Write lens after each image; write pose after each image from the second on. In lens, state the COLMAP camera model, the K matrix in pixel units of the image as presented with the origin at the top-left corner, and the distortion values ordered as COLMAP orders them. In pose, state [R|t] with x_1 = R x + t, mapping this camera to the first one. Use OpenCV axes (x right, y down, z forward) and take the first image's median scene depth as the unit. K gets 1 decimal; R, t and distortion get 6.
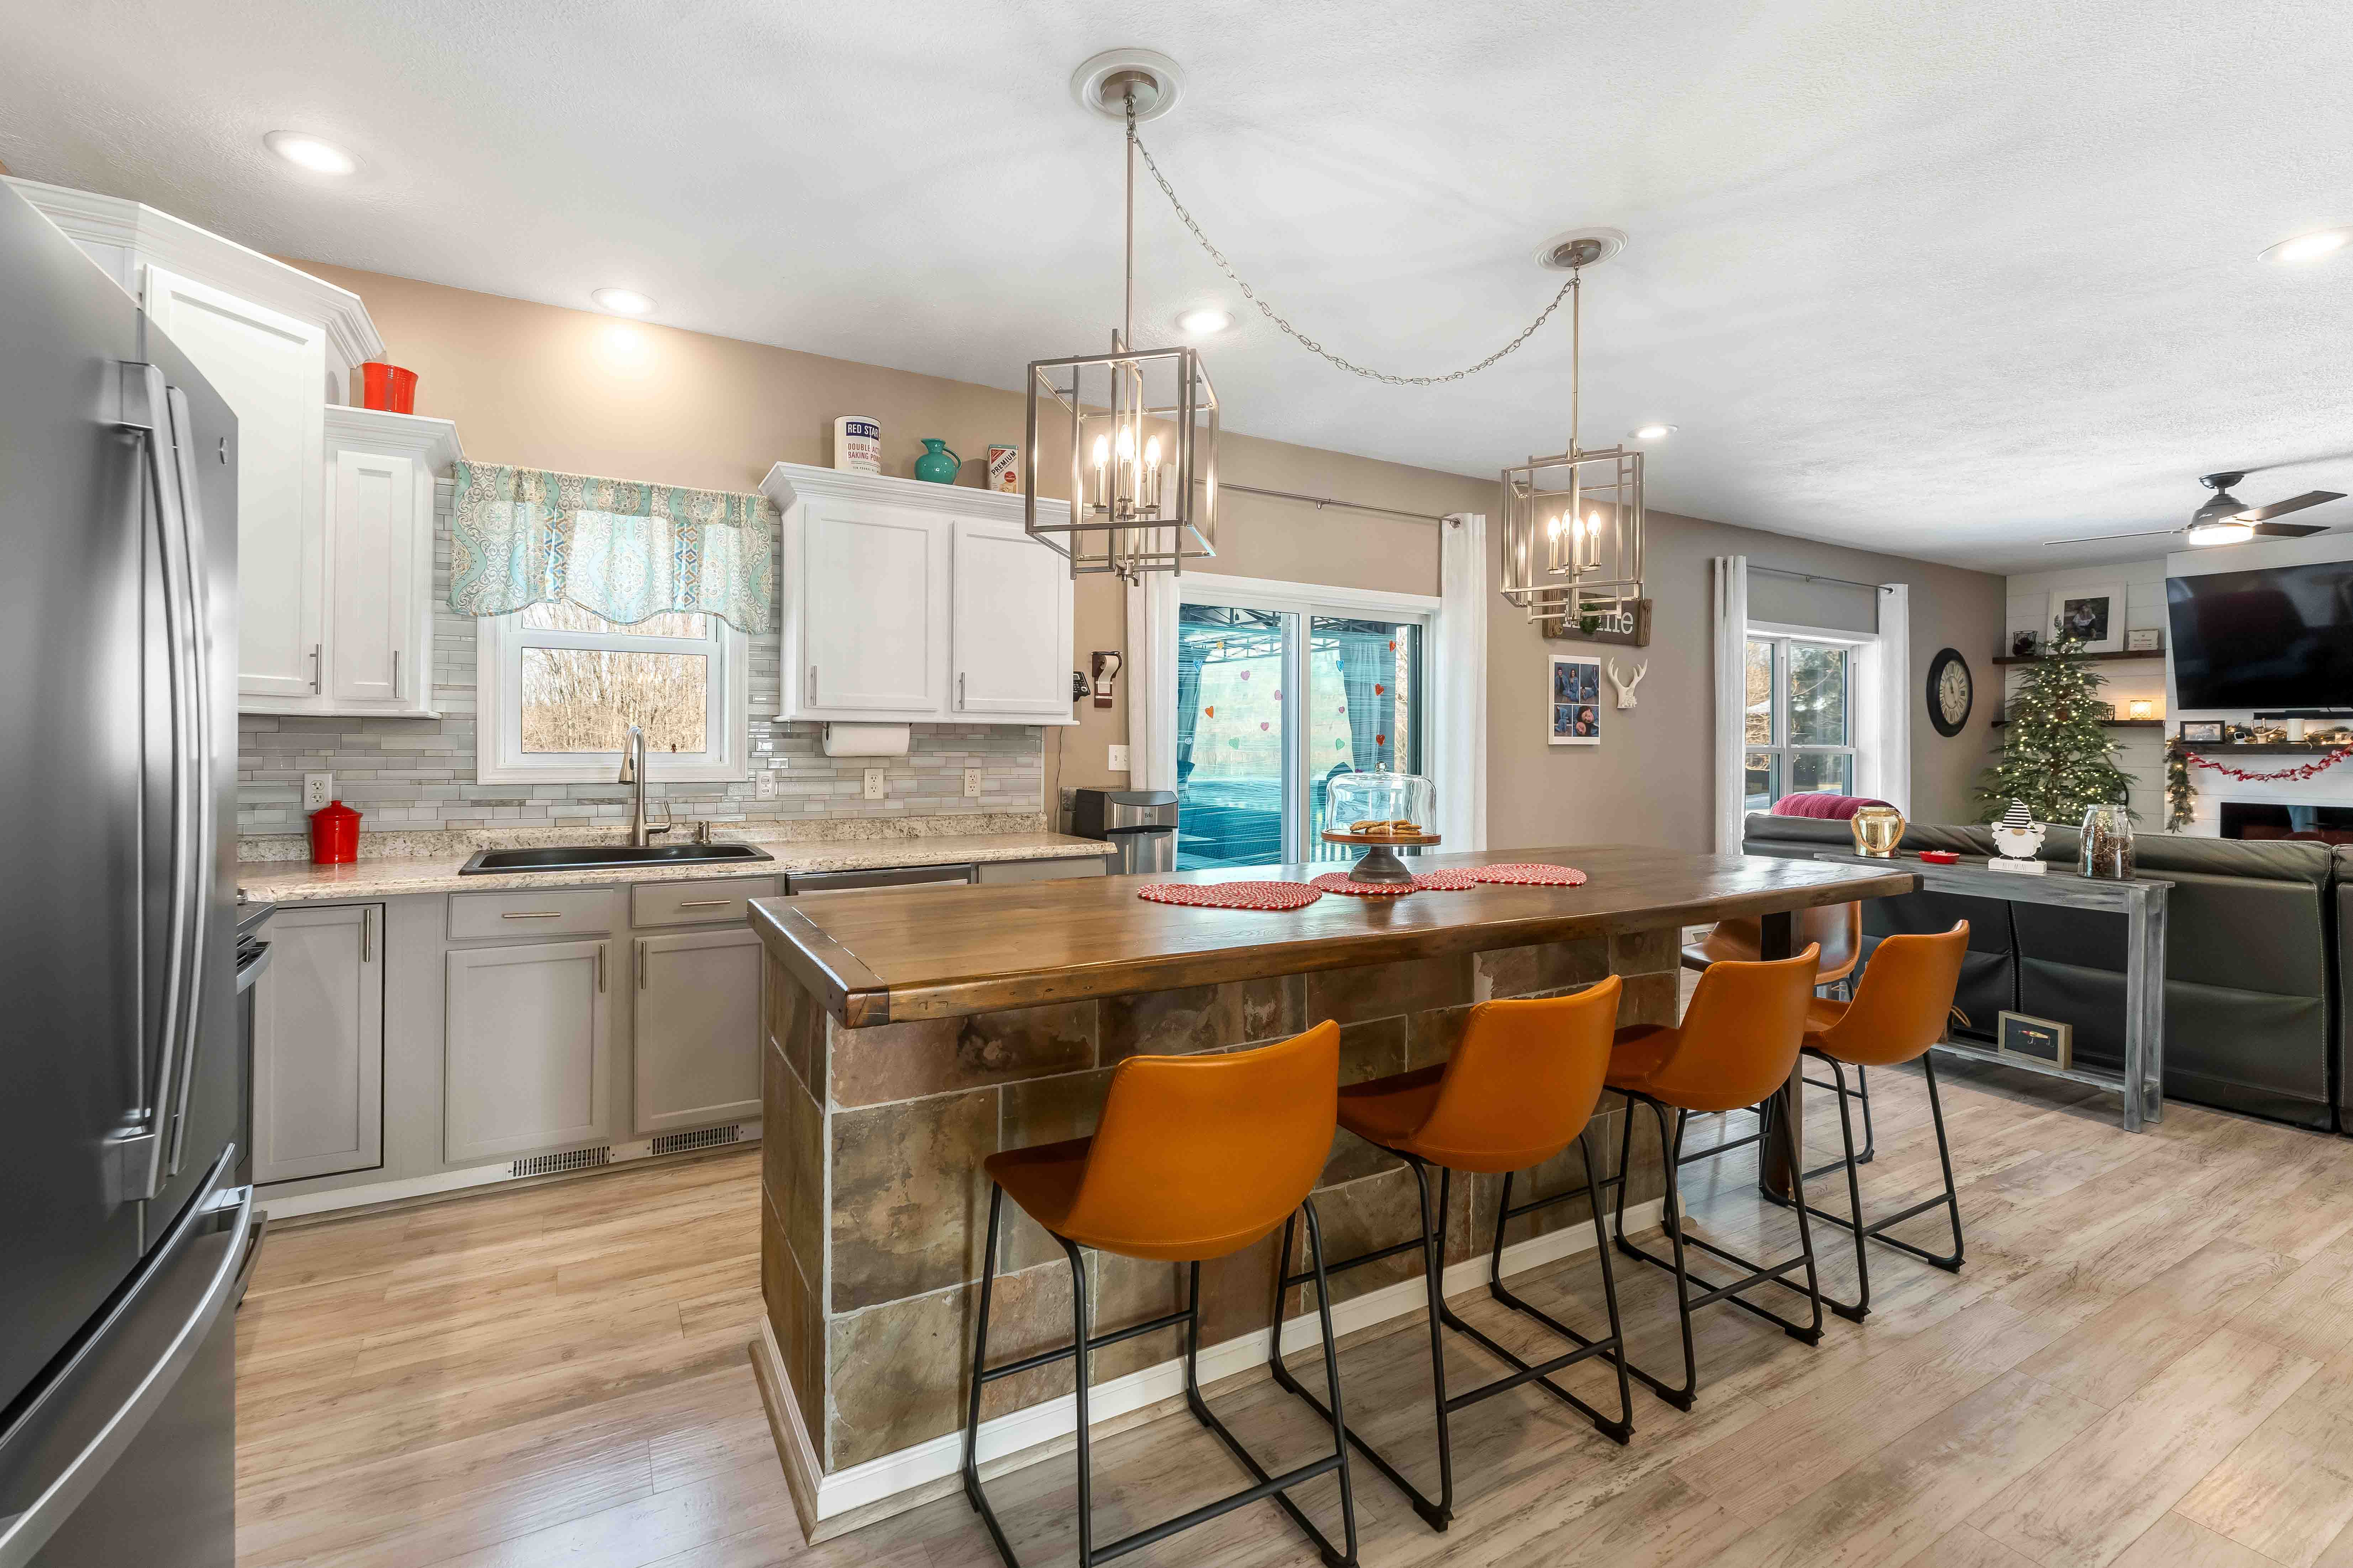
lens RADIAL K [[998.6, 0, 1112.6], [0, 998.6, 745.8], [0, 0, 1]] dist [-0.000050, -0.000378]
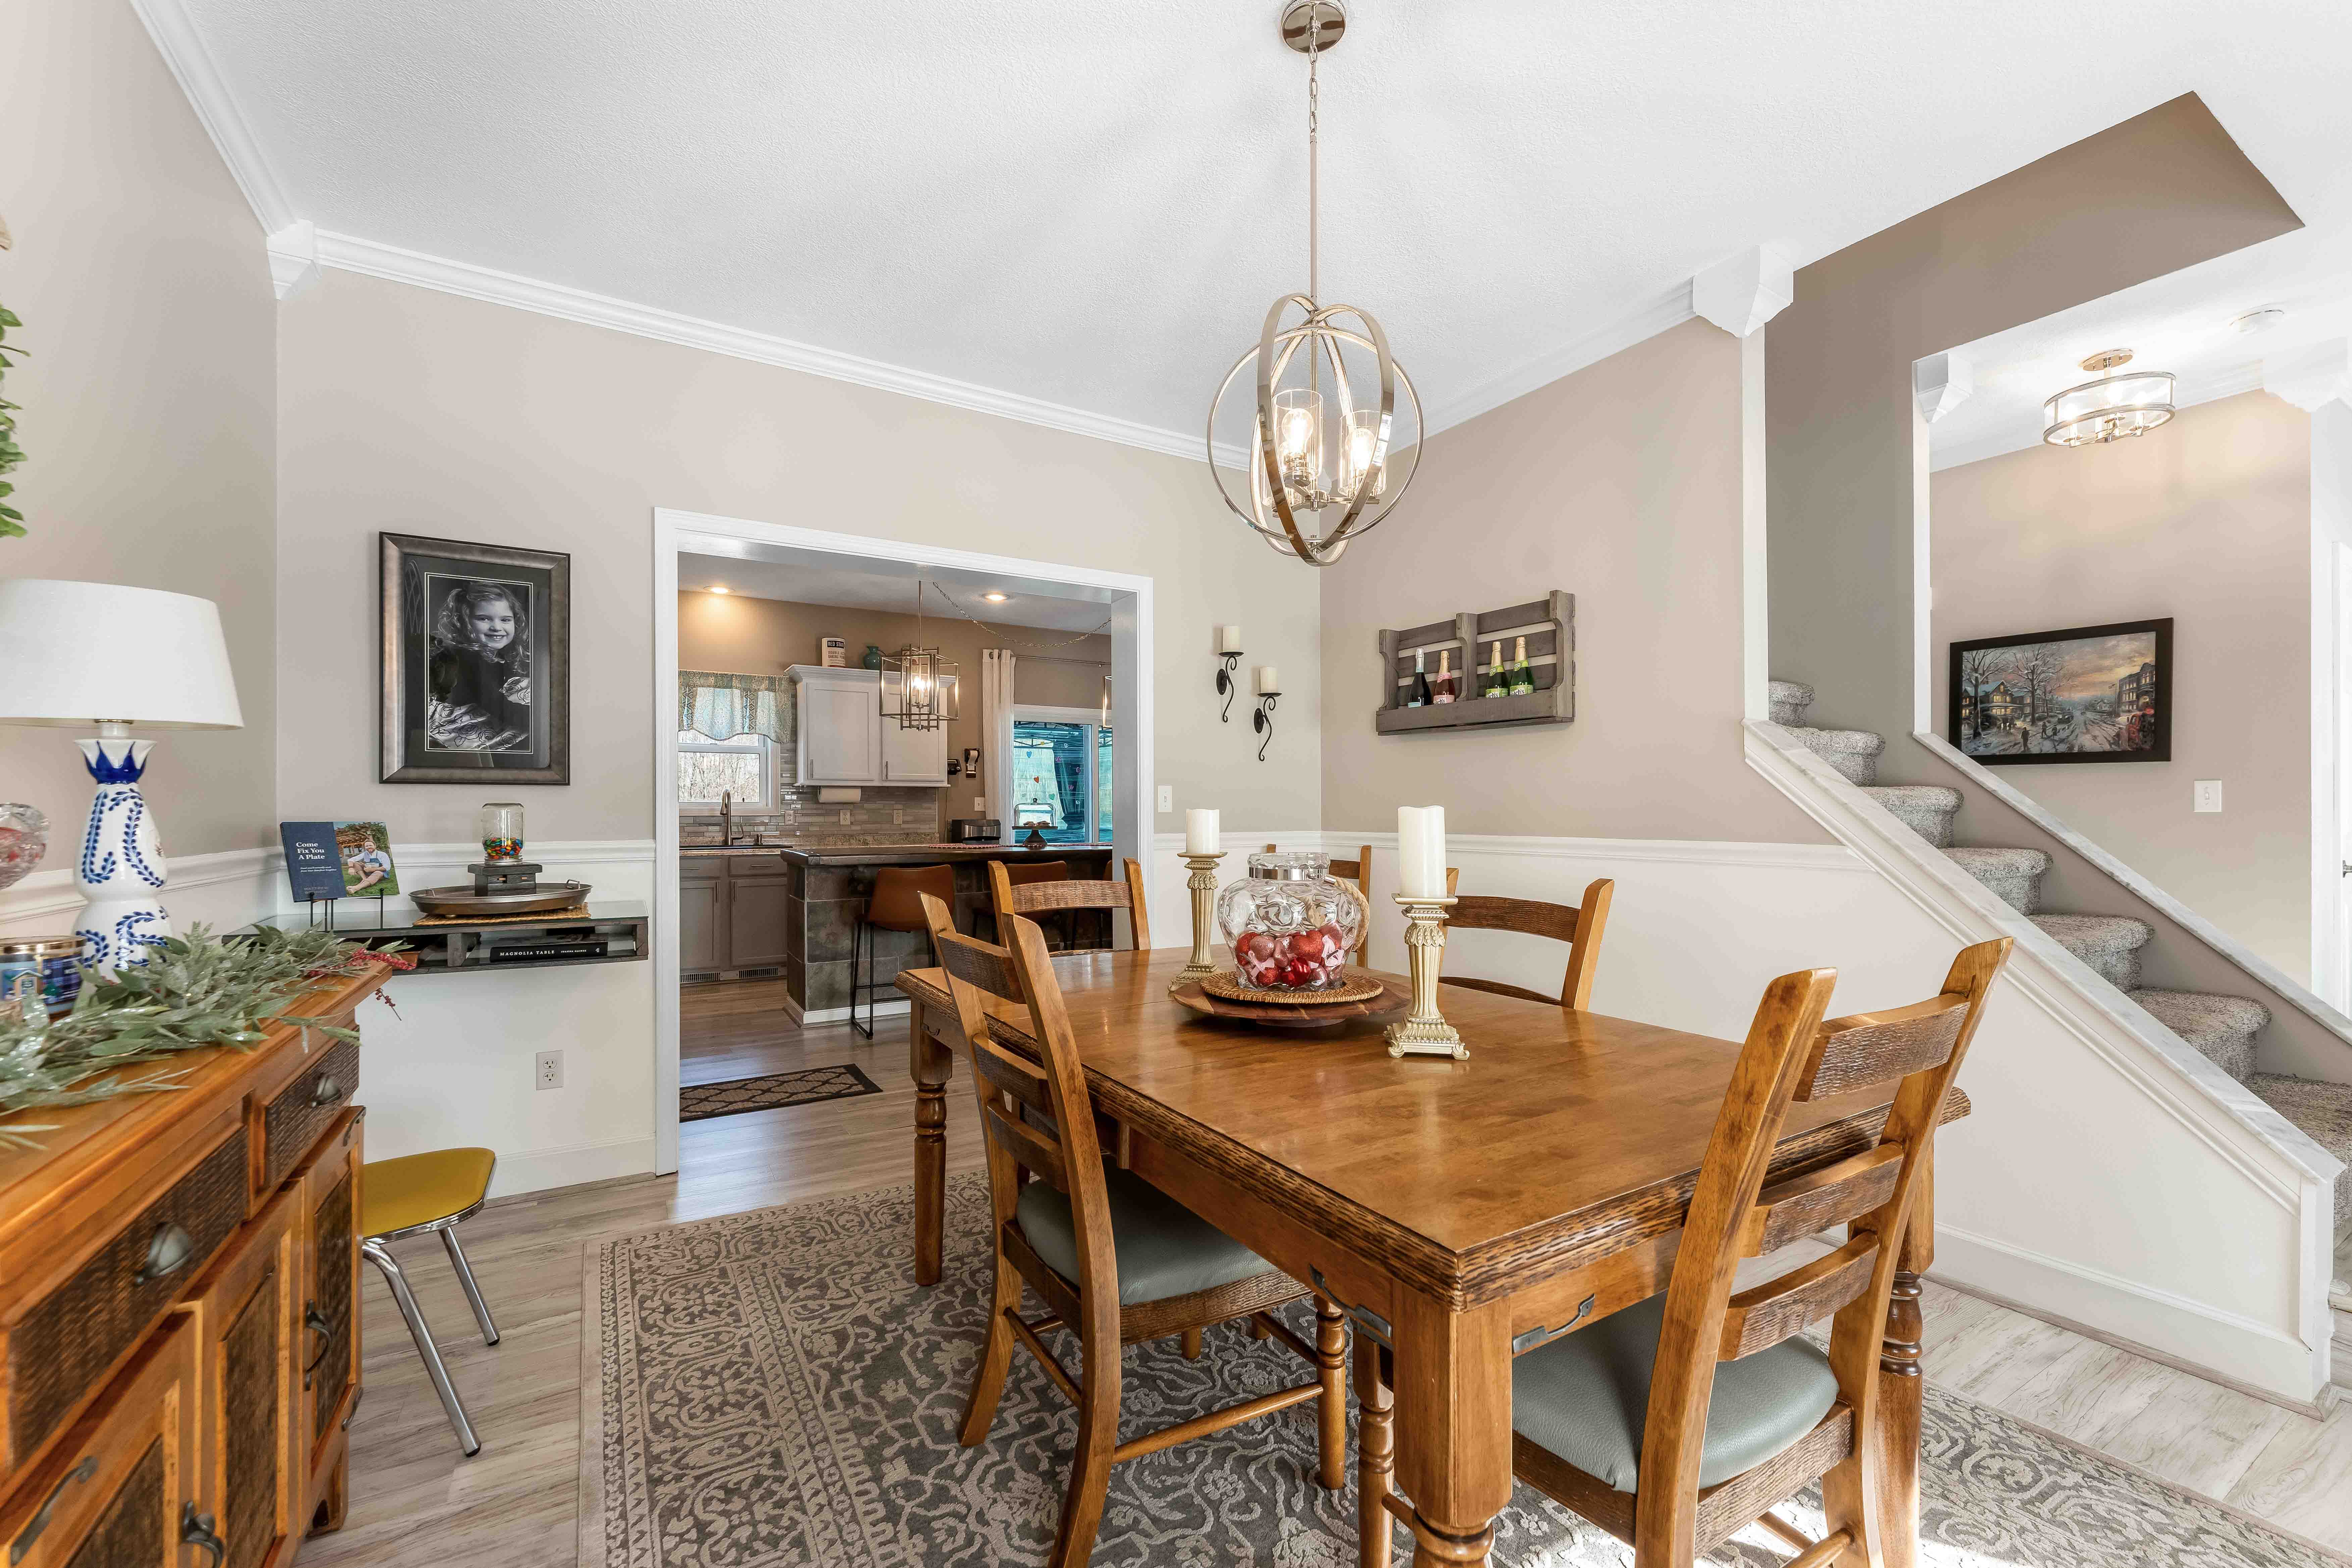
lens RADIAL K [[956.4, 0, 1184.3], [0, 956.4, 815.6], [0, 0, 1]] dist [-0.000098, -0.000072]
pose [[0.998833, -0.010841, 0.047072, 0.351757], [0.010838, 0.999941, 0.000312, 0.042216], [-0.047072, 0.000199, 0.998891, -0.951189]]
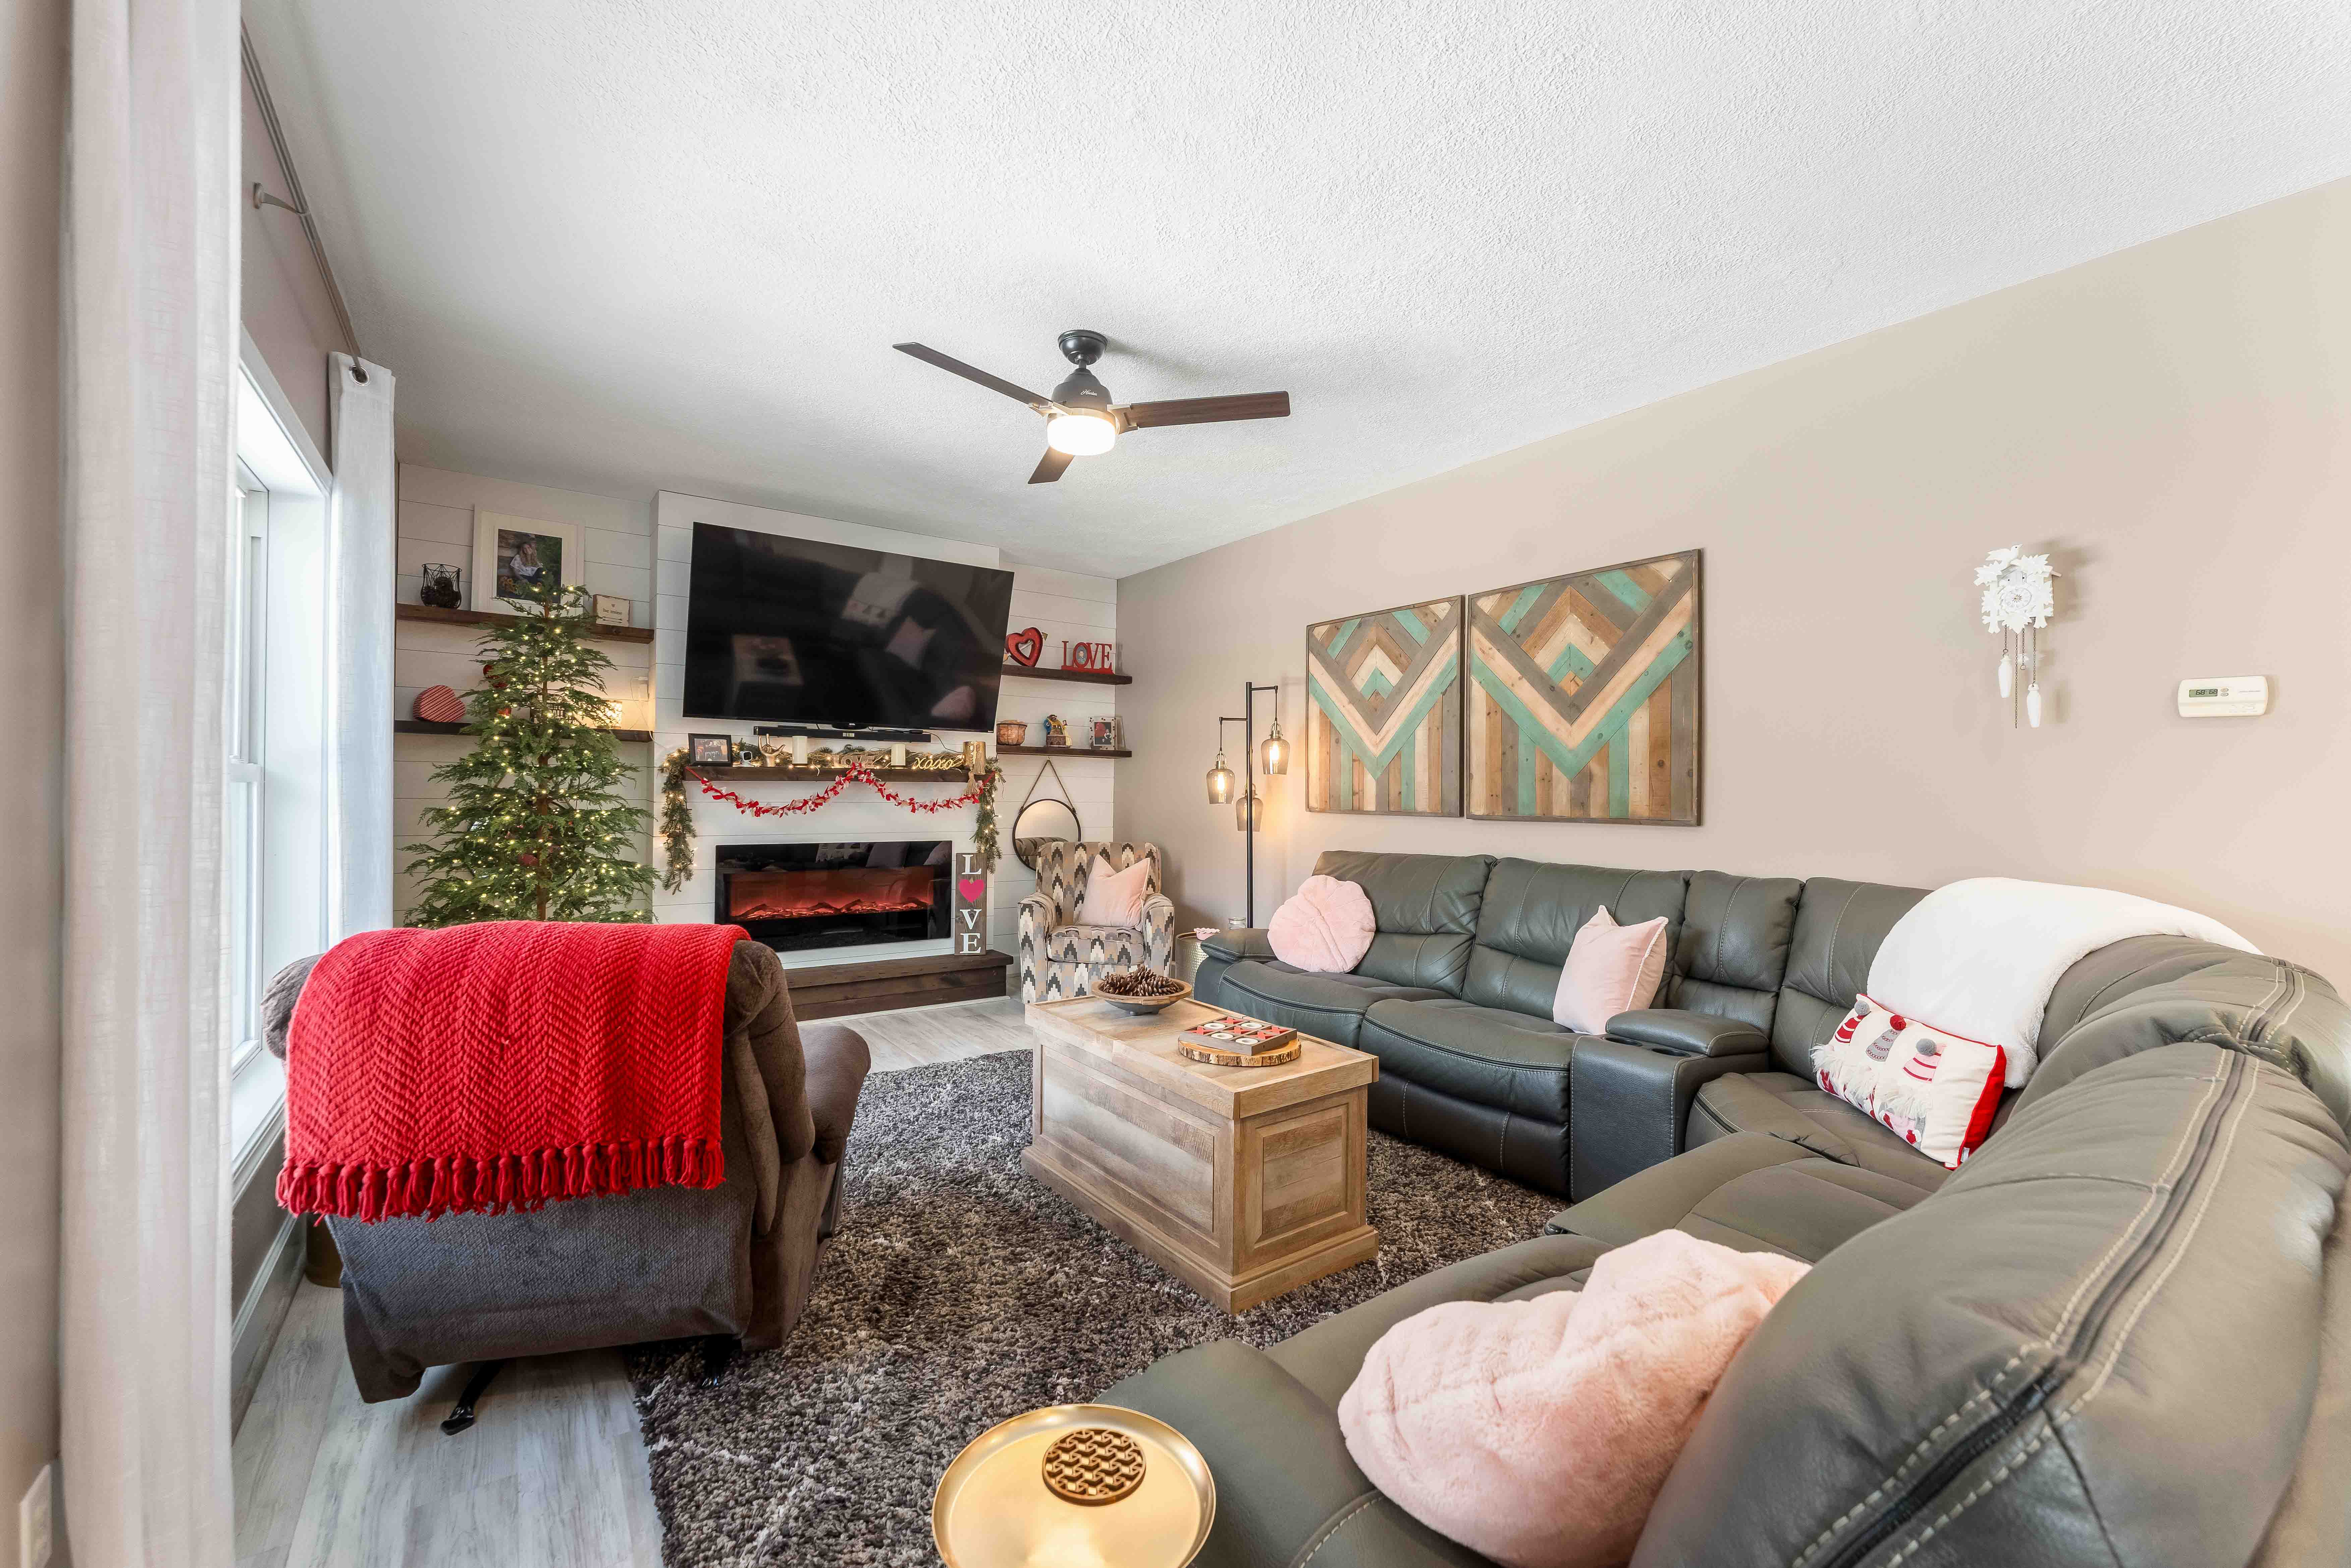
lens RADIAL K [[949.1, 0, 1167.3], [0, 949.1, 784.0], [0, 0, 1]] dist [0.000378, 0.000051]
pose [[-0.113735, -0.004013, 0.993503, 0.694387], [-0.010232, 0.999944, 0.002868, 0.010199], [-0.993458, -0.009840, -0.113770, 1.390604]]
